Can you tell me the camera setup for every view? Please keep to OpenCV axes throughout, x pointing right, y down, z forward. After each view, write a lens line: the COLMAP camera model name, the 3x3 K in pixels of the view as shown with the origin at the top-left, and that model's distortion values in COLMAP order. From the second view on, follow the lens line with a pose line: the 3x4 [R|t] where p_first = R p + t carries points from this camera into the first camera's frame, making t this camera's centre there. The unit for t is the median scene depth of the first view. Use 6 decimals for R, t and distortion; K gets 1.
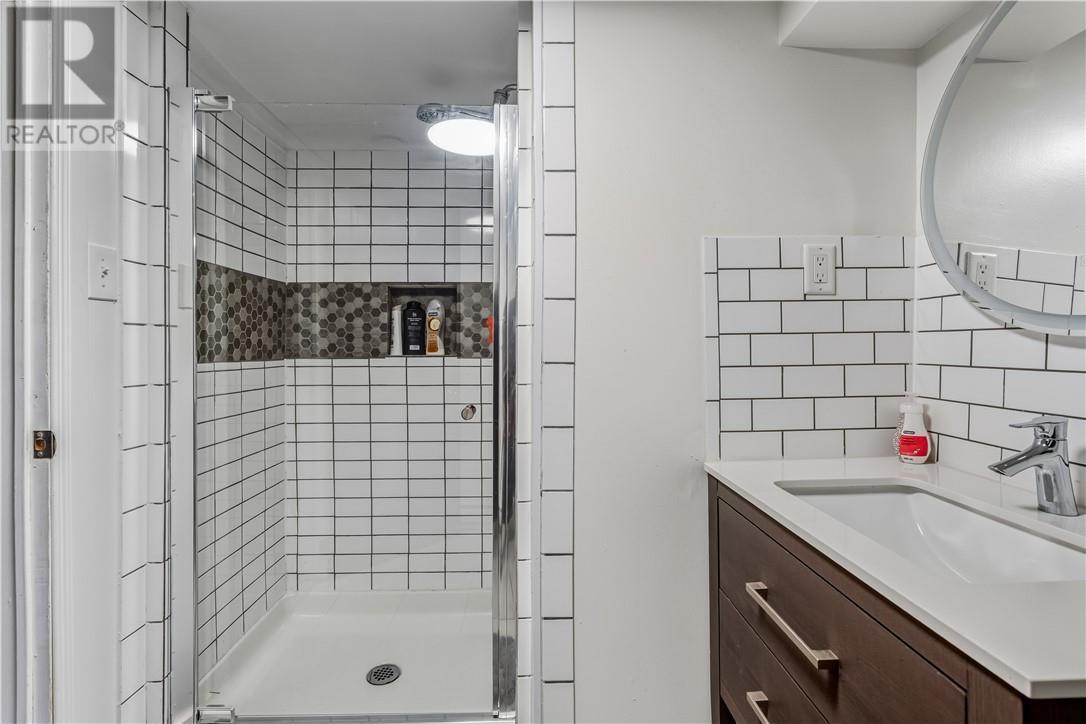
lens RADIAL K [[510.2, 0, 541.6], [0, 510.2, 355.0], [0, 0, 1]] dist [-0.000094, 0.000064]
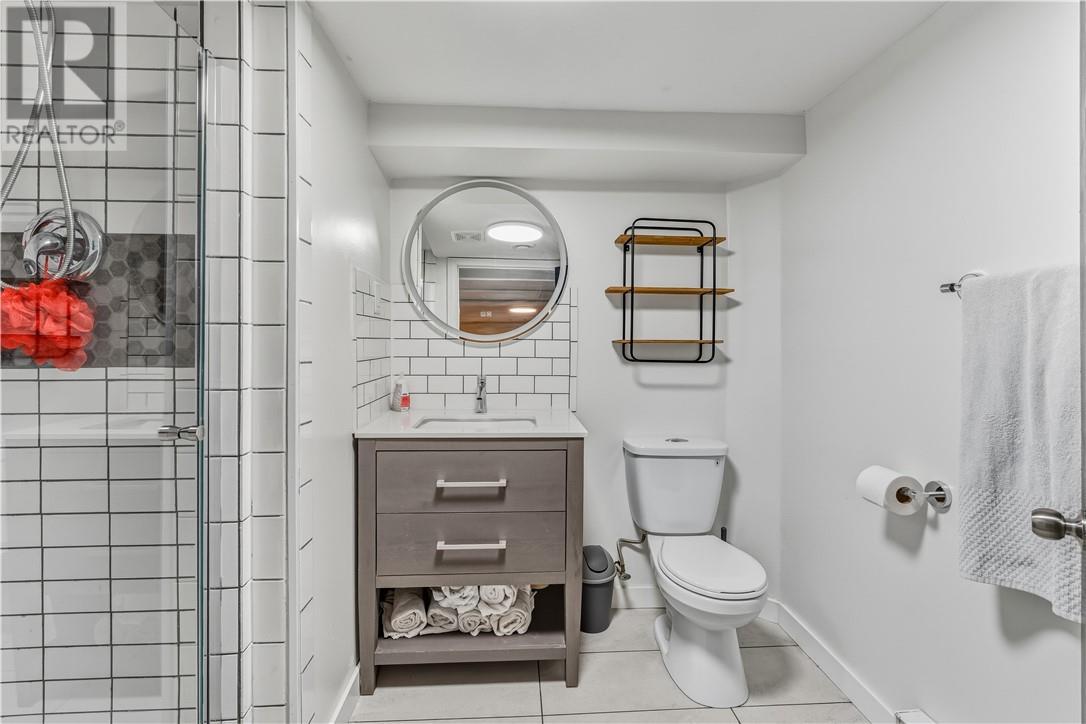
lens RADIAL K [[510.2, 0, 541.6], [0, 510.2, 355.0], [0, 0, 1]] dist [-0.000094, 0.000064]
pose [[-0.031375, -0.014112, 0.999408, -1.155199], [0.013225, 0.999807, 0.014532, -0.008287], [-0.999420, 0.013673, -0.031182, 0.584197]]
